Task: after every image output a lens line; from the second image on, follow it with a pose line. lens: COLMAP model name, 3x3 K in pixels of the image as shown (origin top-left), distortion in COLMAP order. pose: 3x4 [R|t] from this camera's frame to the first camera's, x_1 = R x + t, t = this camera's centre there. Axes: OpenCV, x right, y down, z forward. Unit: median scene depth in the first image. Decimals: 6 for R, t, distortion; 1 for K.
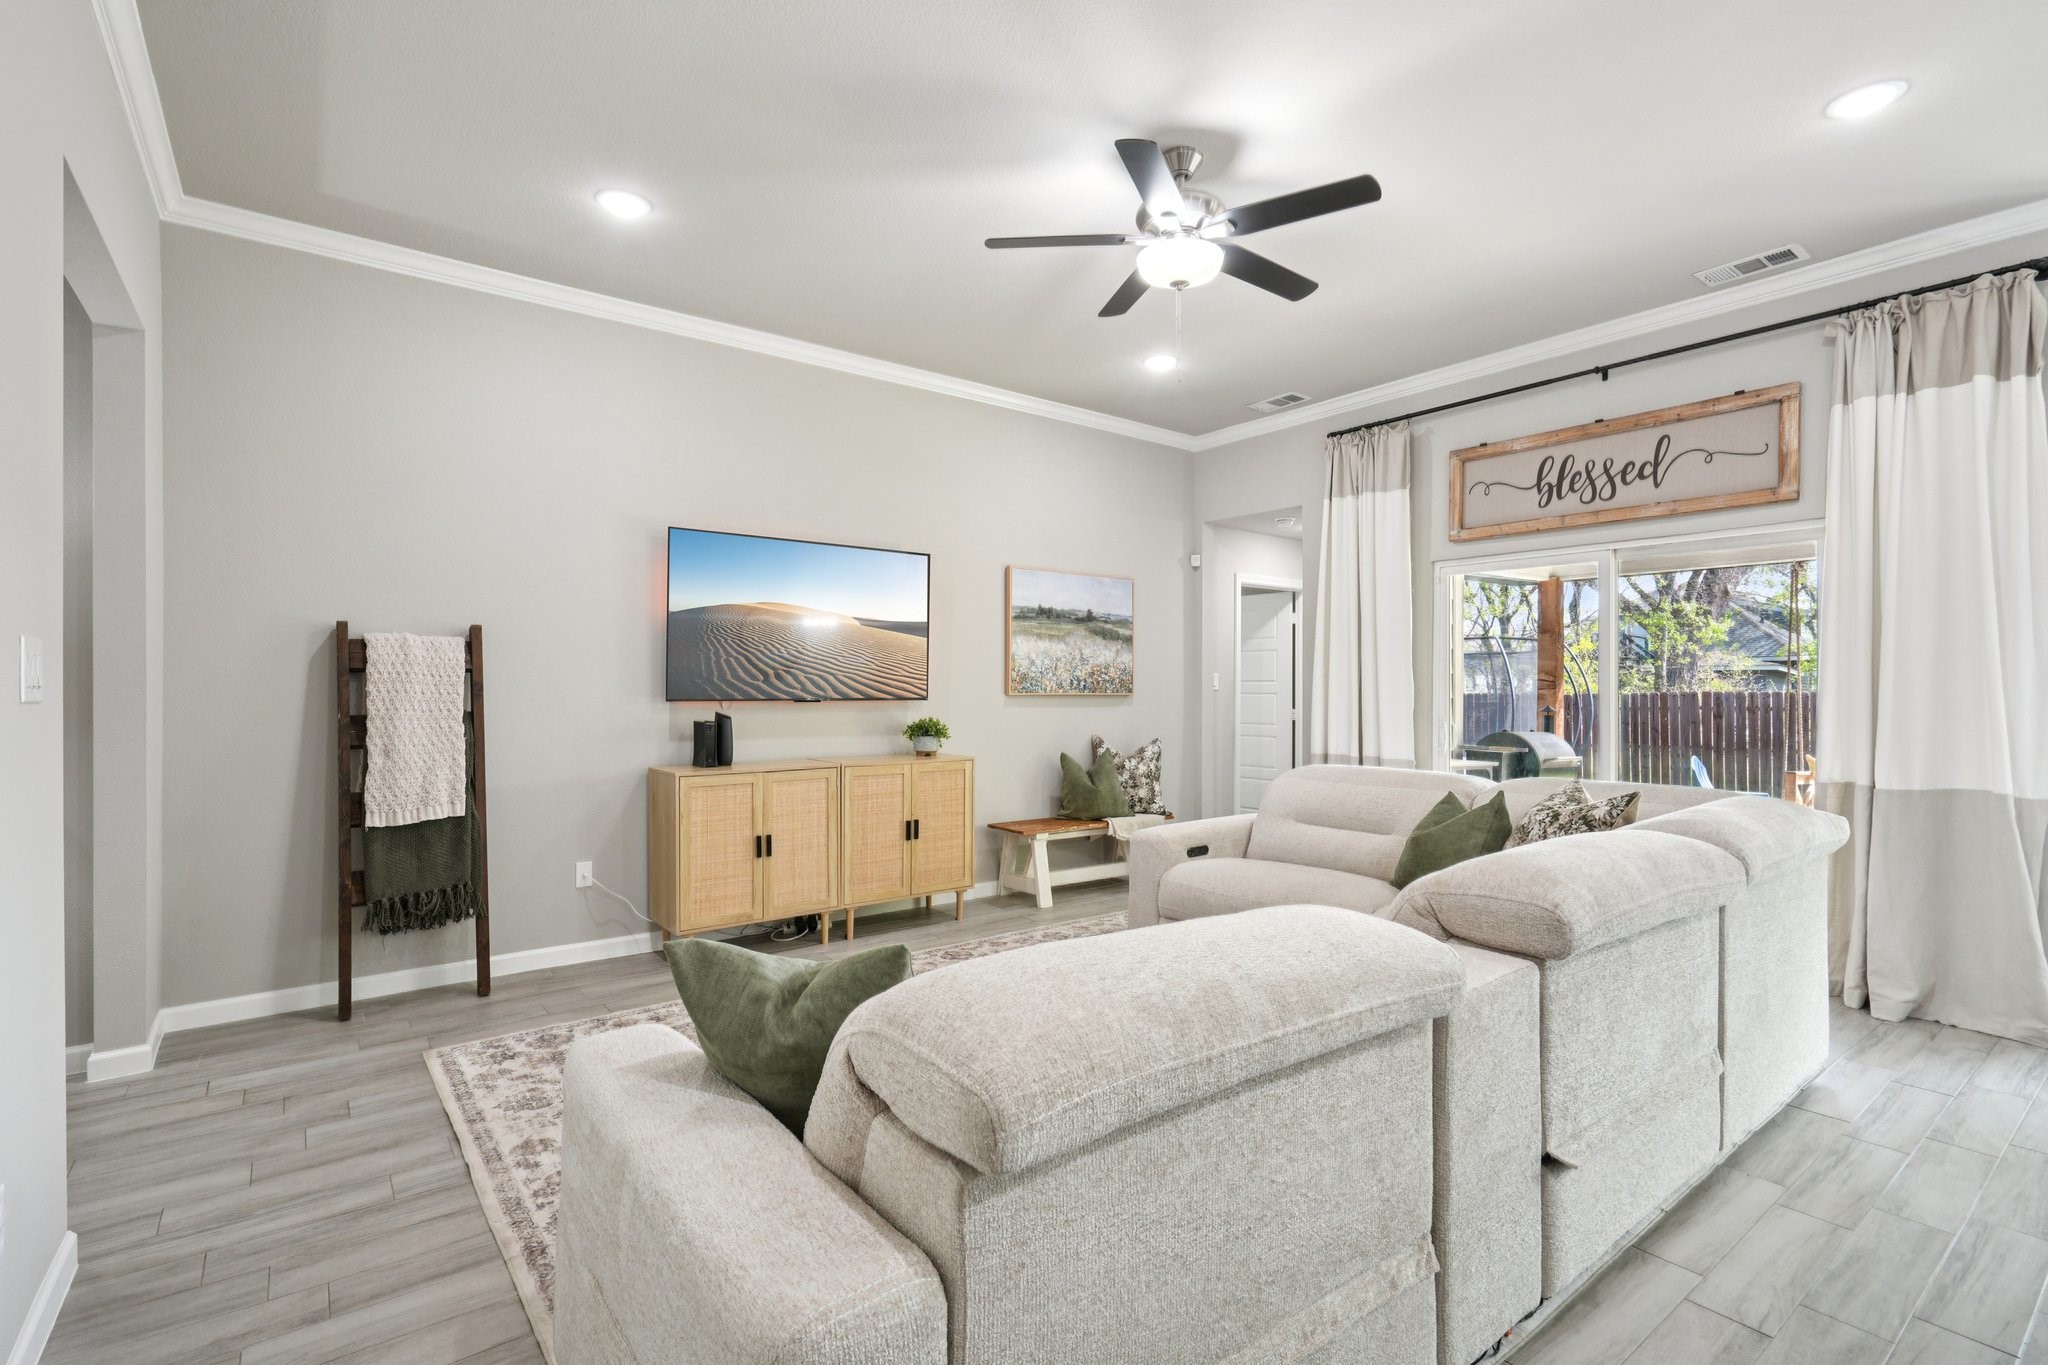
lens RADIAL K [[949.0, 0, 1008.1], [0, 949.0, 693.0], [0, 0, 1]] dist [0.002320, -0.000066]
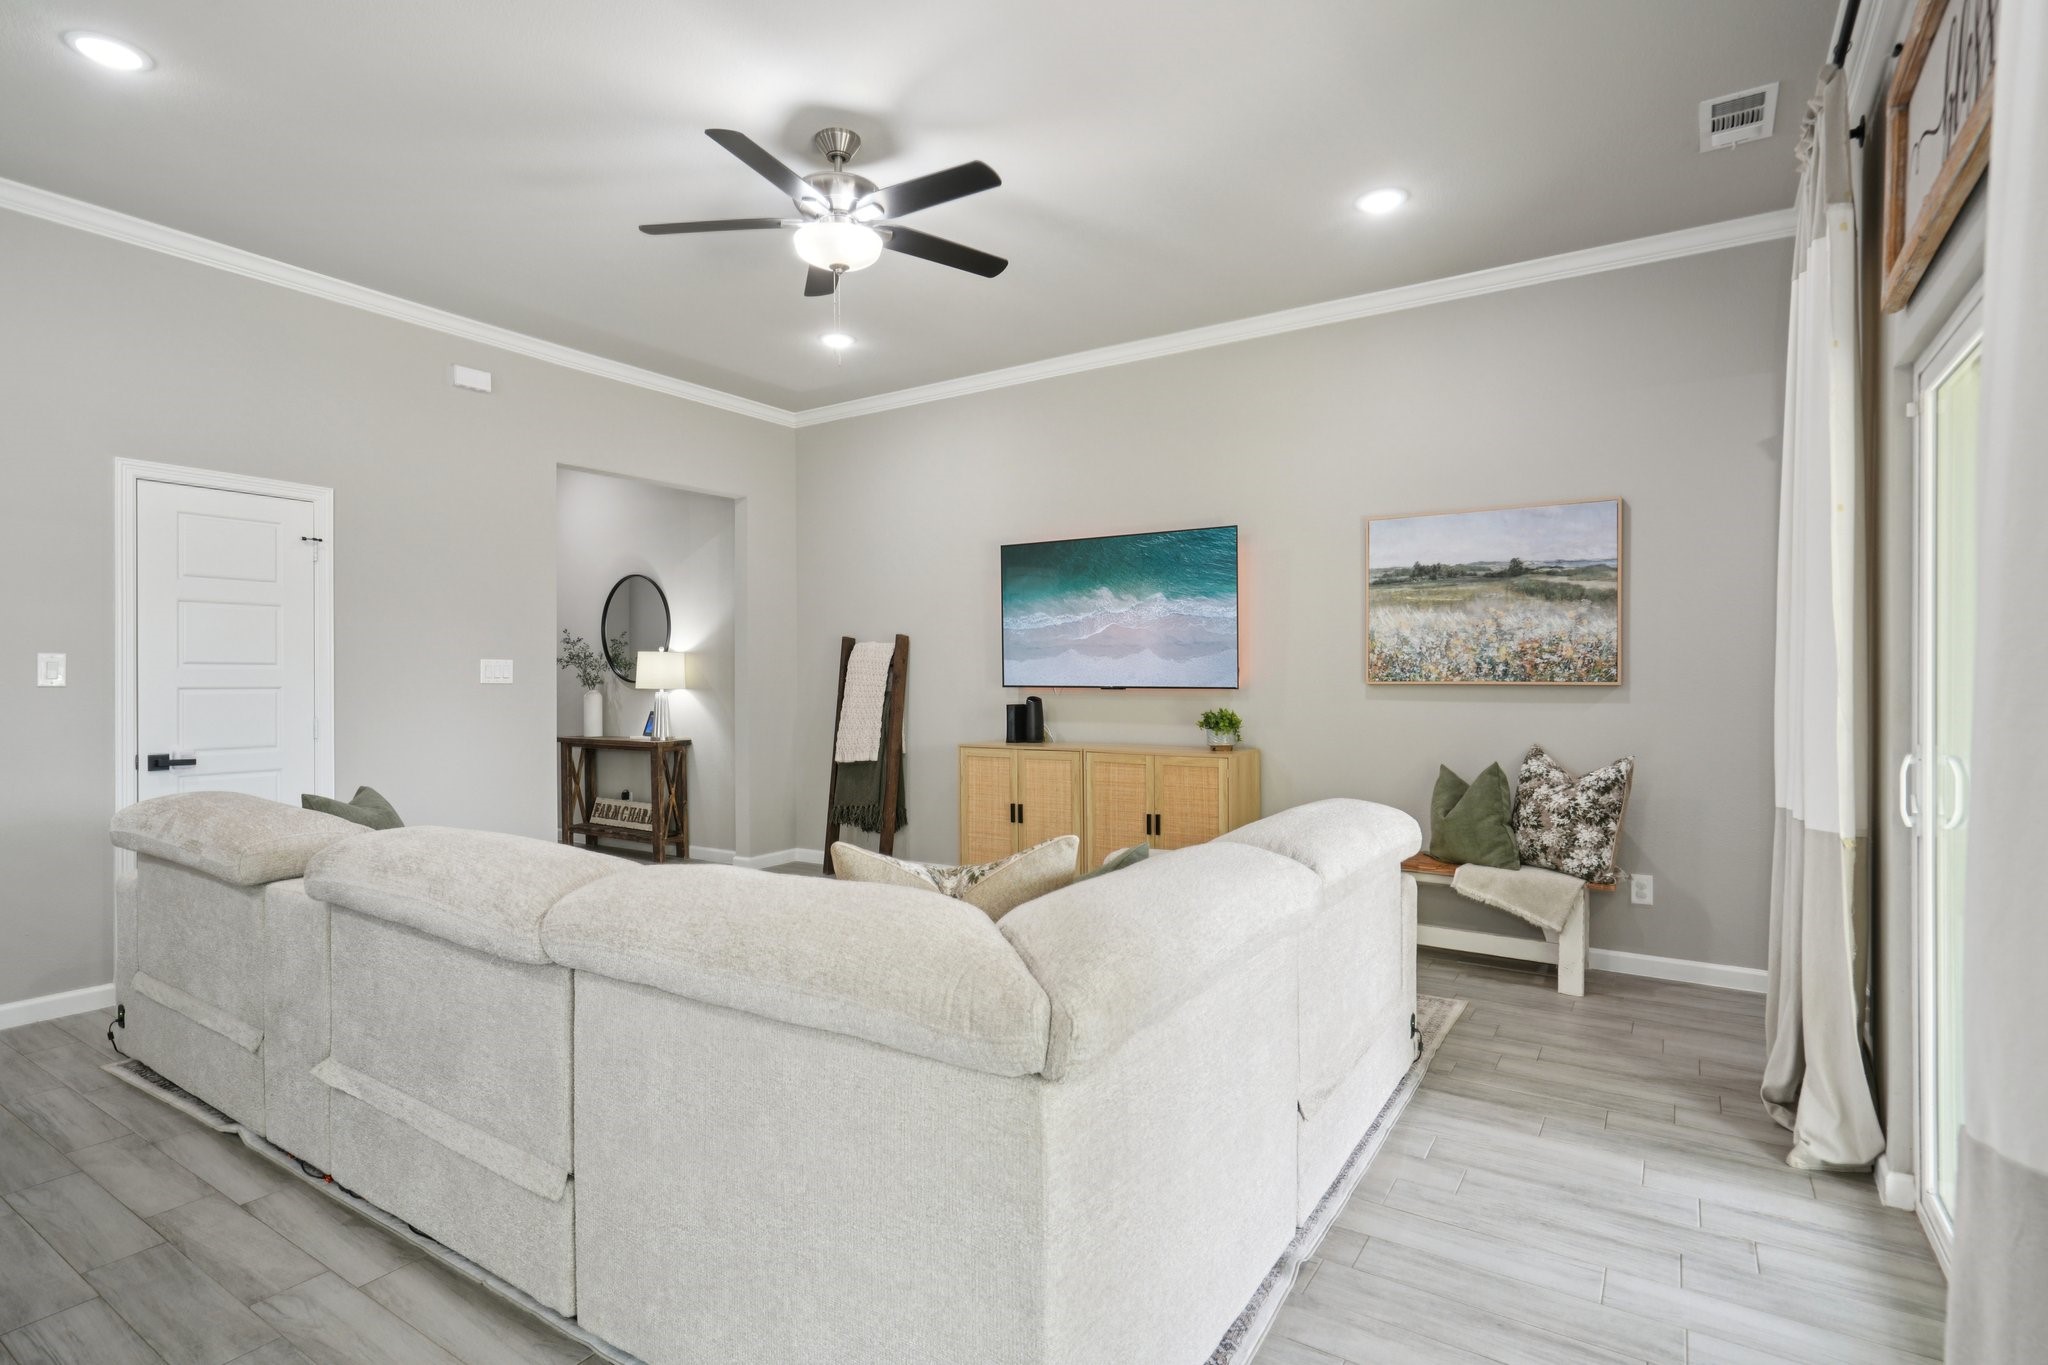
lens RADIAL K [[1008.6, 0, 1042.5], [0, 1008.6, 679.6], [0, 0, 1]] dist [0.002317, 0.001982]
pose [[0.341209, 0.005981, -0.939969, 0.785786], [0.002808, 0.999969, 0.007382, -0.009320], [0.939983, -0.005158, 0.341181, 0.526975]]
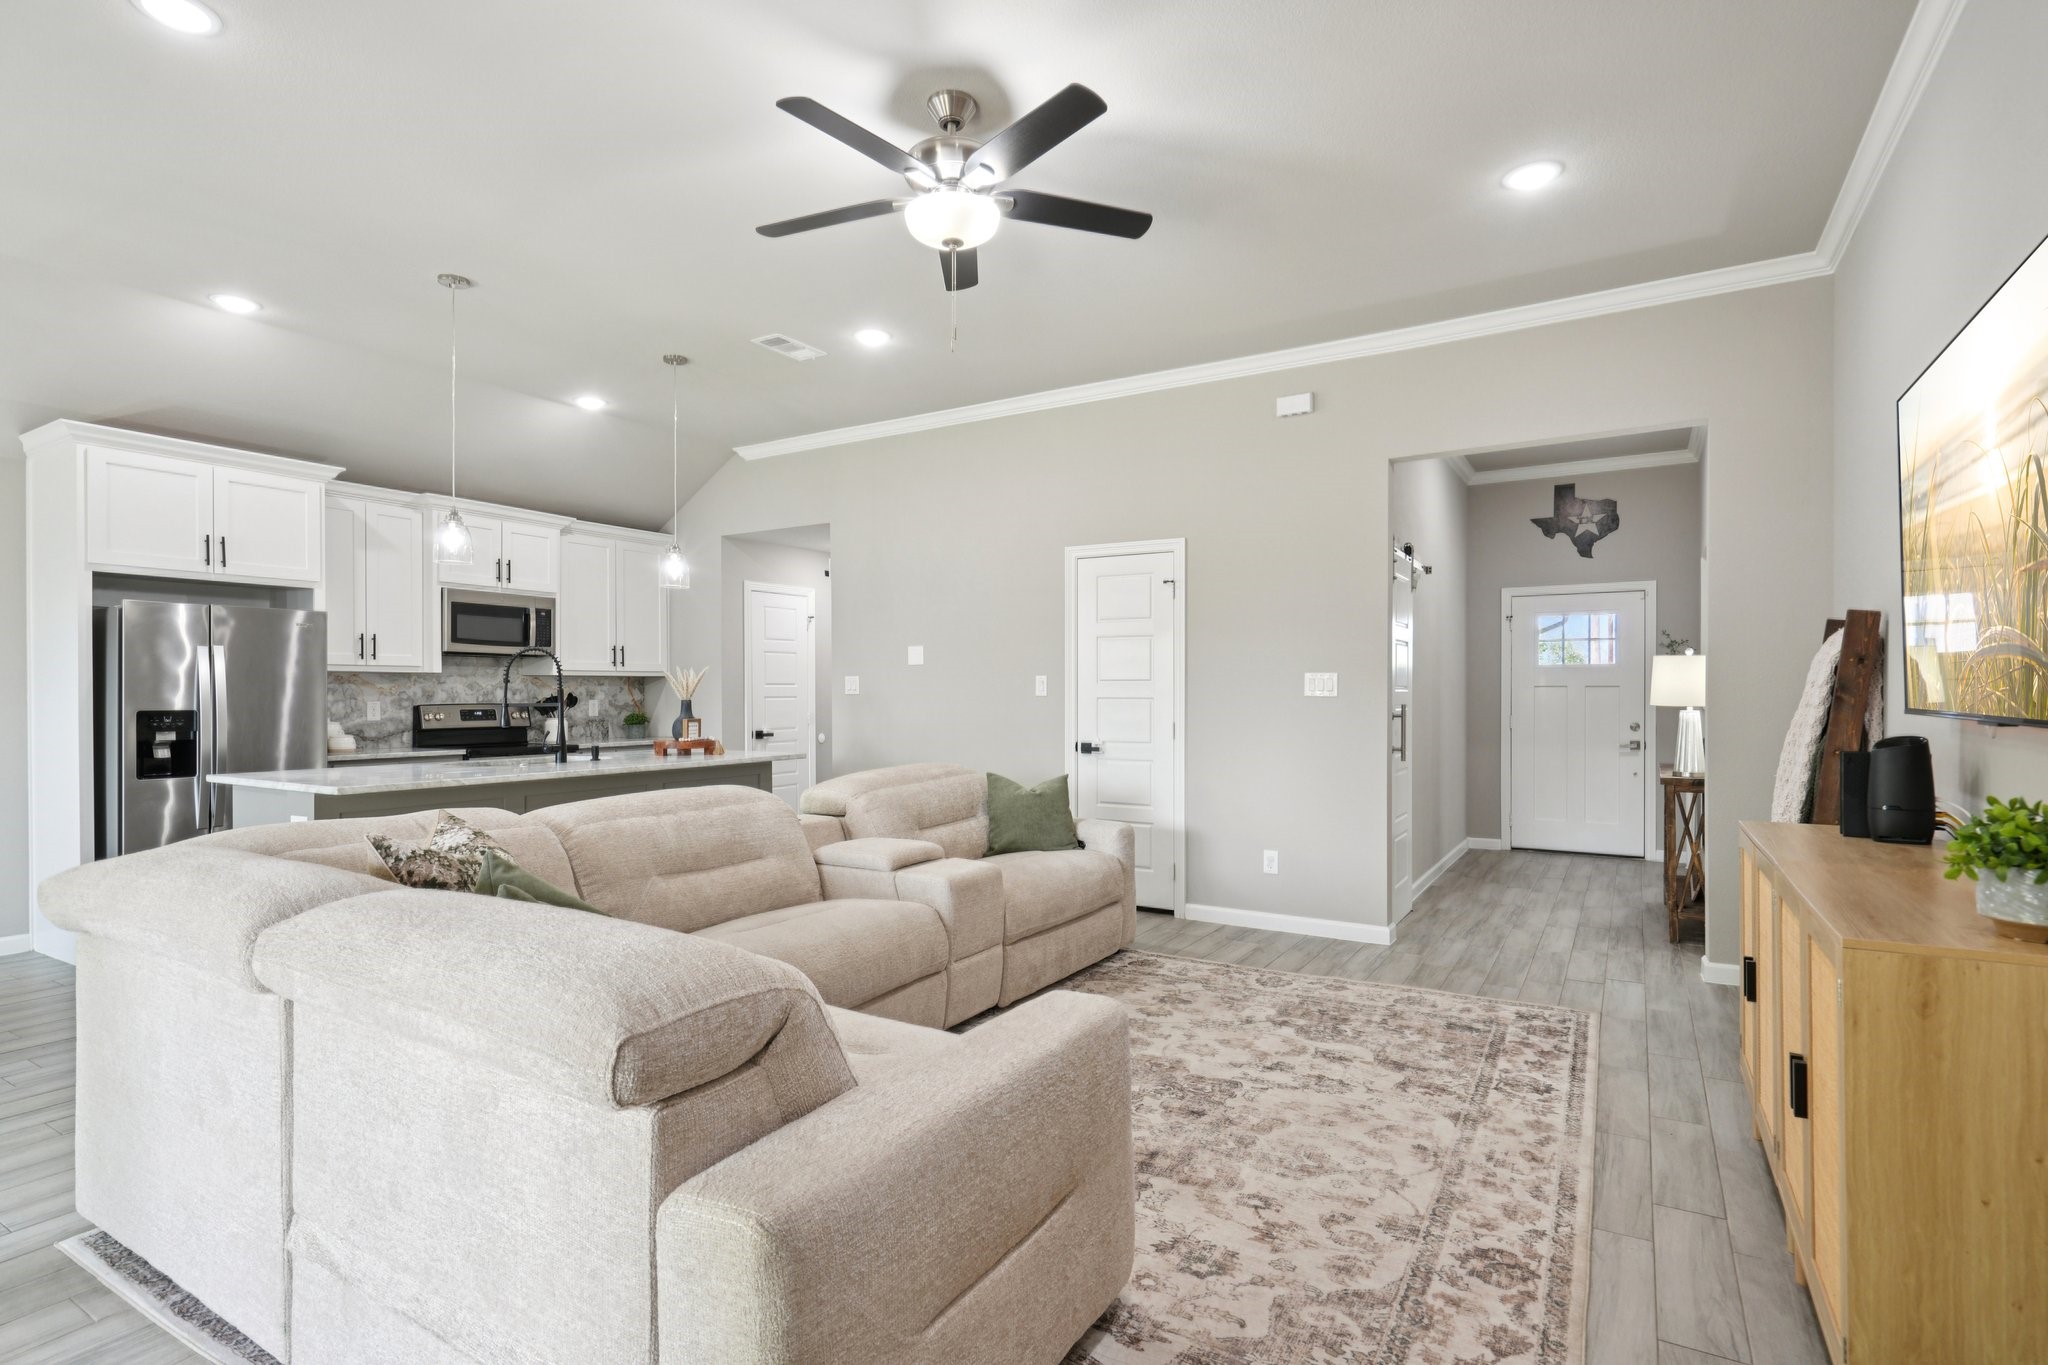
lens RADIAL K [[1008.6, 0, 1018.7], [0, 1008.6, 678.0], [0, 0, 1]] dist [0.002317, 0.001982]
pose [[-0.932605, -0.002350, -0.360892, 0.297292], [0.003831, 0.999858, -0.016410, -0.002193], [0.360879, -0.016687, -0.932463, 1.205600]]
